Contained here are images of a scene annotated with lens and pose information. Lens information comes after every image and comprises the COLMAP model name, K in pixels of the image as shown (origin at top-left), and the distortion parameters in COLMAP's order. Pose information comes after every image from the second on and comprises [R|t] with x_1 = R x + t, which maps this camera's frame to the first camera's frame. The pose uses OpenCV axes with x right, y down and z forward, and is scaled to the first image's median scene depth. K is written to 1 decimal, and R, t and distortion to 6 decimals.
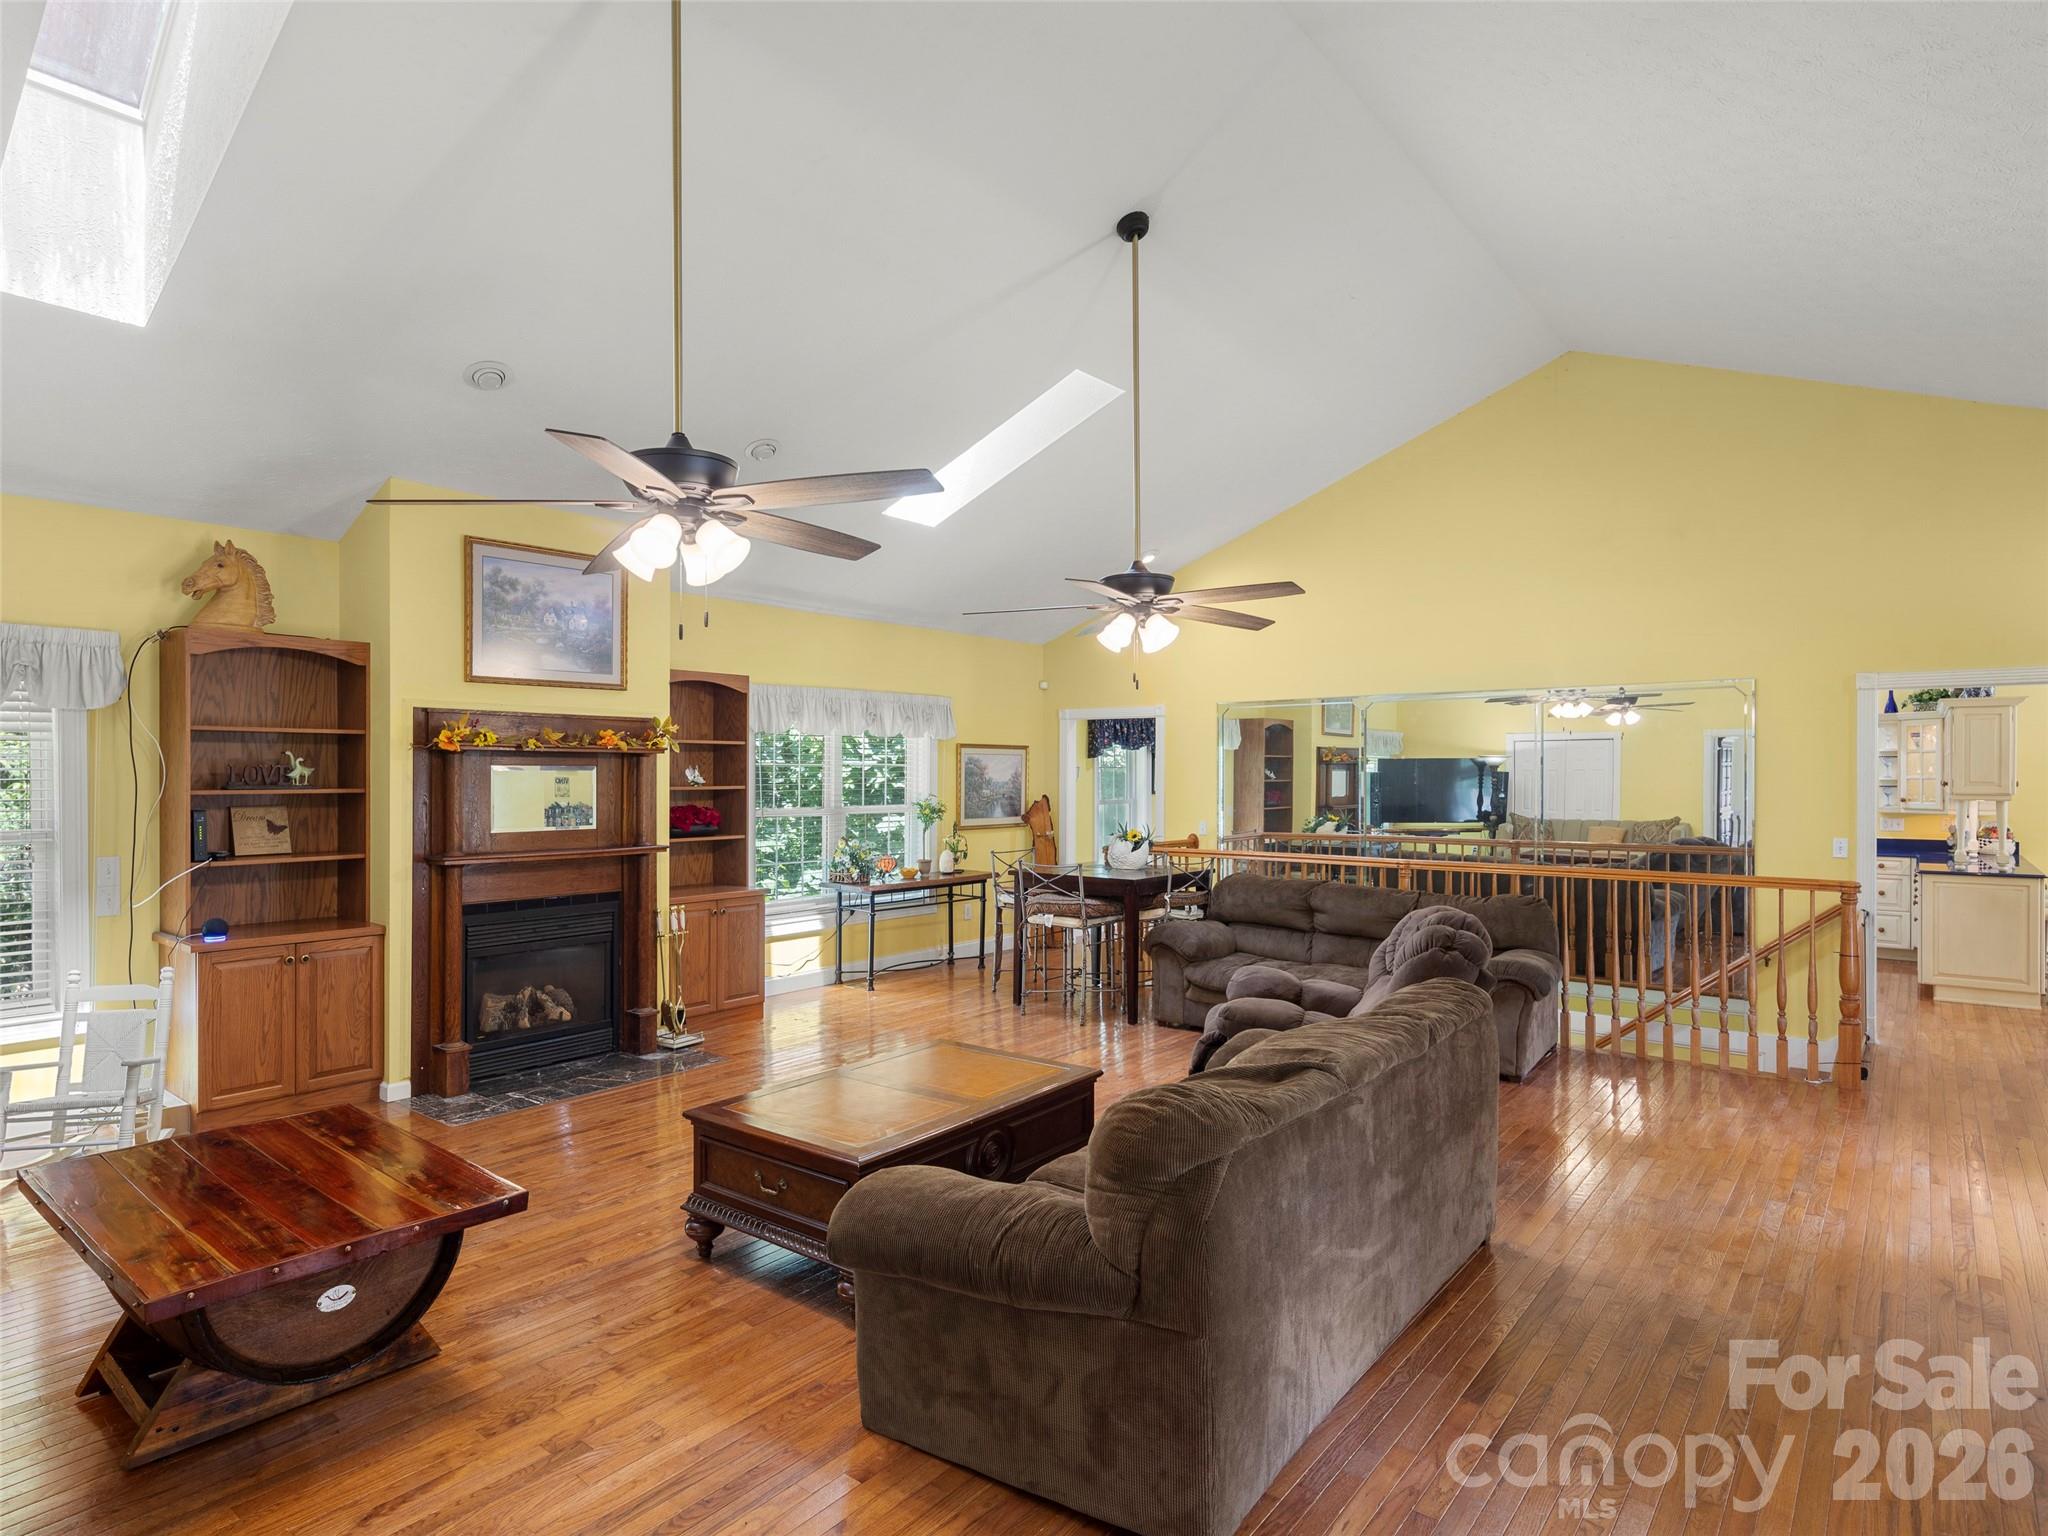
lens RADIAL K [[1099.8, 0, 1024.0], [0, 1099.8, 768.0], [0, 0, 1]] dist [-0.003092, -0.000616]
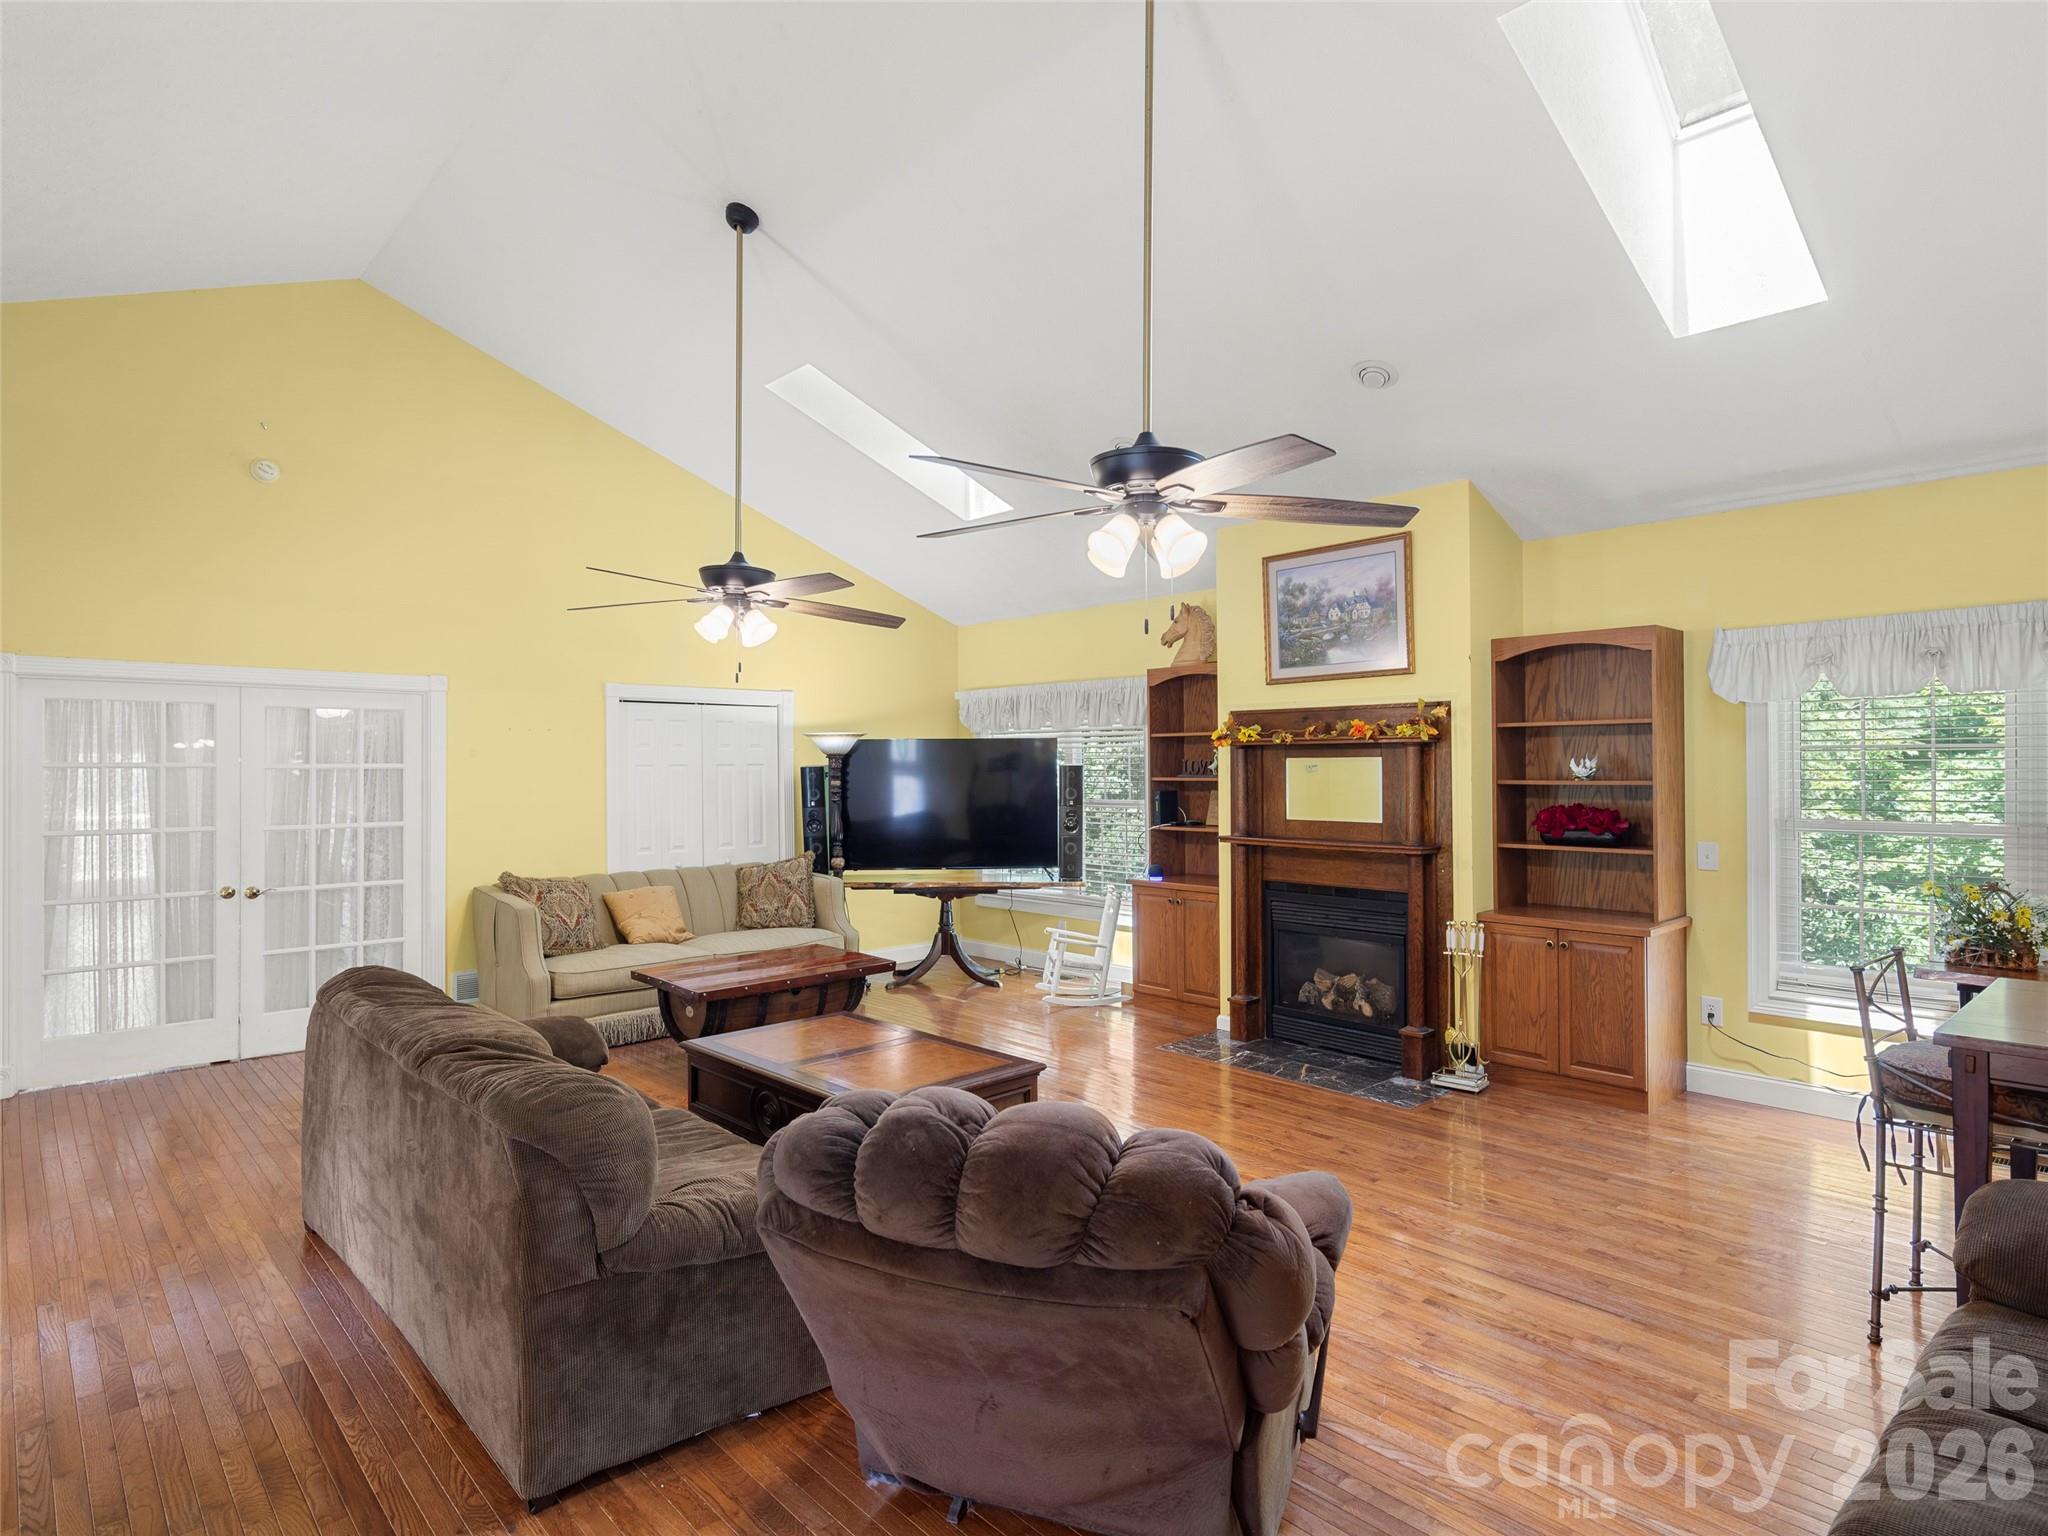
lens RADIAL K [[1099.8, 0, 1024.0], [0, 1099.8, 768.0], [0, 0, 1]] dist [-0.003092, -0.000616]
pose [[-0.133715, 0.004096, -0.991011, 0.633235], [0.011760, 0.999928, 0.002546, 0.001157], [0.990950, -0.011314, -0.133753, 0.872263]]
